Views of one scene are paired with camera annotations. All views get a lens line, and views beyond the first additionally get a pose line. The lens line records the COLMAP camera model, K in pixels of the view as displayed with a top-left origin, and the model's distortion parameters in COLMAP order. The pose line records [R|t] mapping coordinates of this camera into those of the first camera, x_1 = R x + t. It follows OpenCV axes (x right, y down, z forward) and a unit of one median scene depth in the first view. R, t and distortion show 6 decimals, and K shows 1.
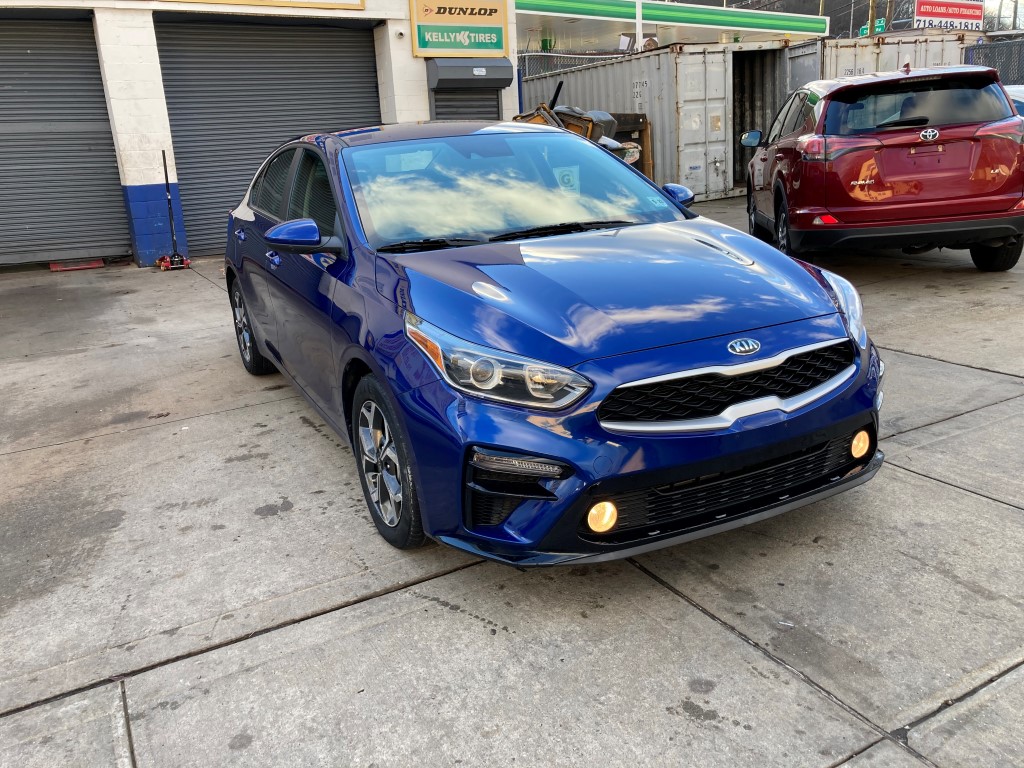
lens RADIAL K [[833.7, 0, 512.0], [0, 833.7, 384.0], [0, 0, 1]] dist [0.007923, 0.006584]
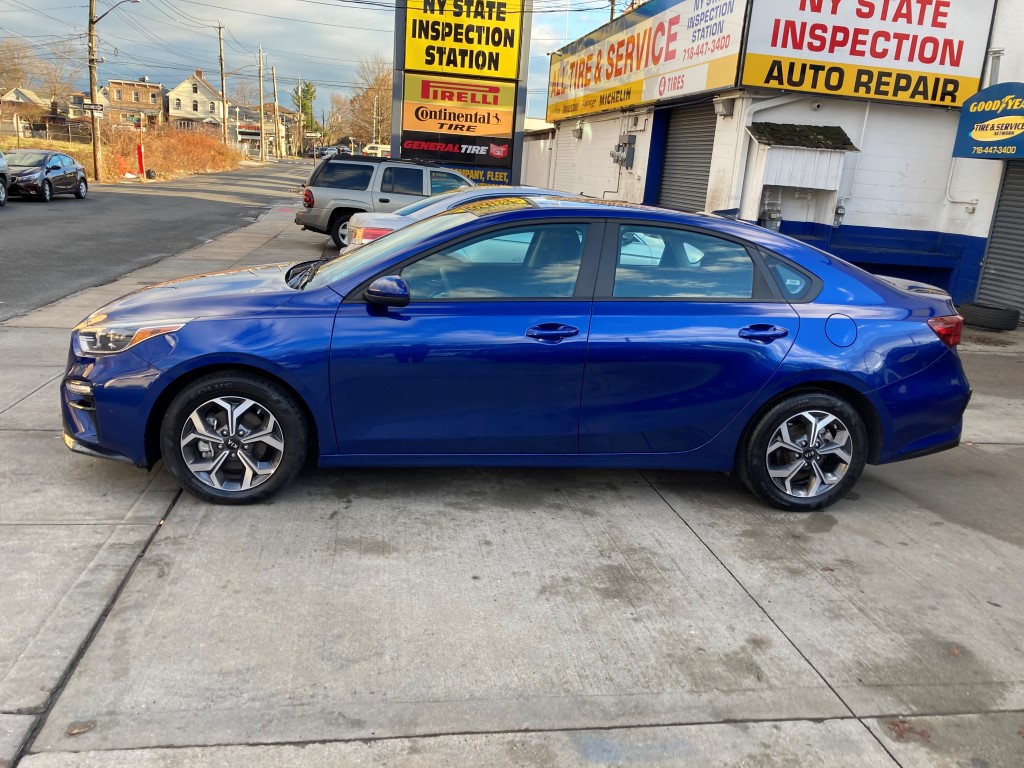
lens RADIAL K [[841.9, 0, 509.0], [0, 841.9, 371.2], [0, 0, 1]] dist [0.015481, -0.000782]
pose [[-0.335408, 0.245941, -0.909403, 1.408163], [-0.312294, 0.881712, 0.353633, -0.710569], [0.888805, 0.402613, -0.218927, 1.877191]]
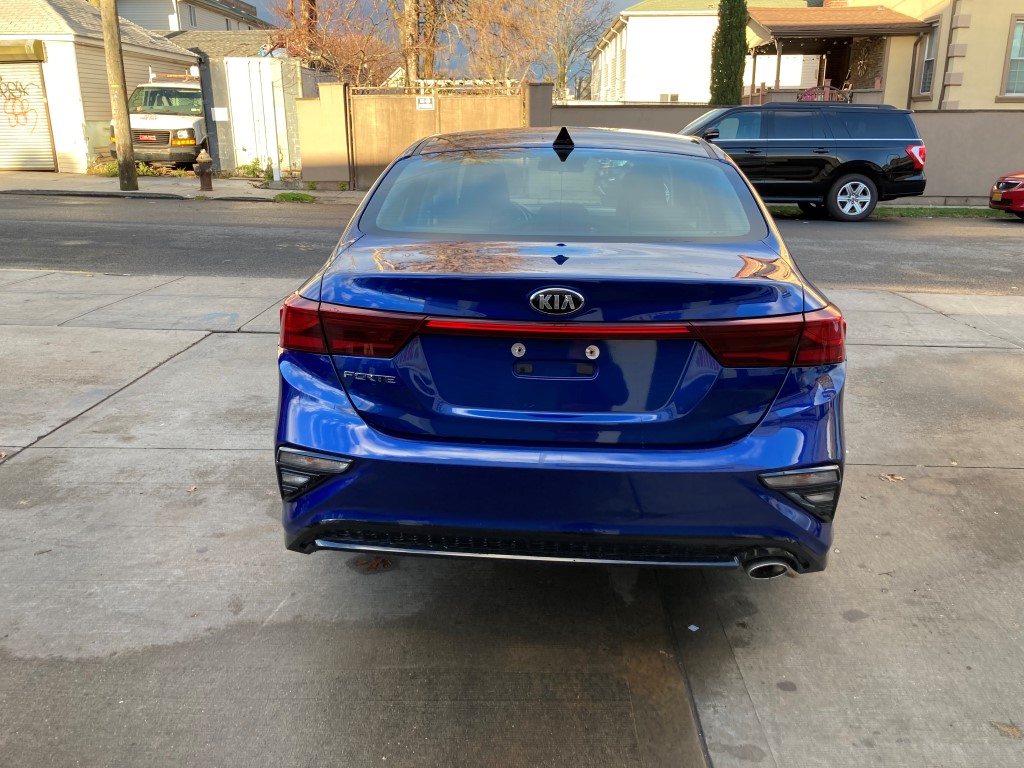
lens RADIAL K [[841.9, 0, 509.0], [0, 841.9, 371.2], [0, 0, 1]] dist [0.015481, -0.000782]
pose [[-0.859053, -0.088808, 0.504125, -0.807768], [0.184670, 0.864747, 0.467023, -0.785431], [-0.477416, 0.494294, -0.726463, 2.723145]]
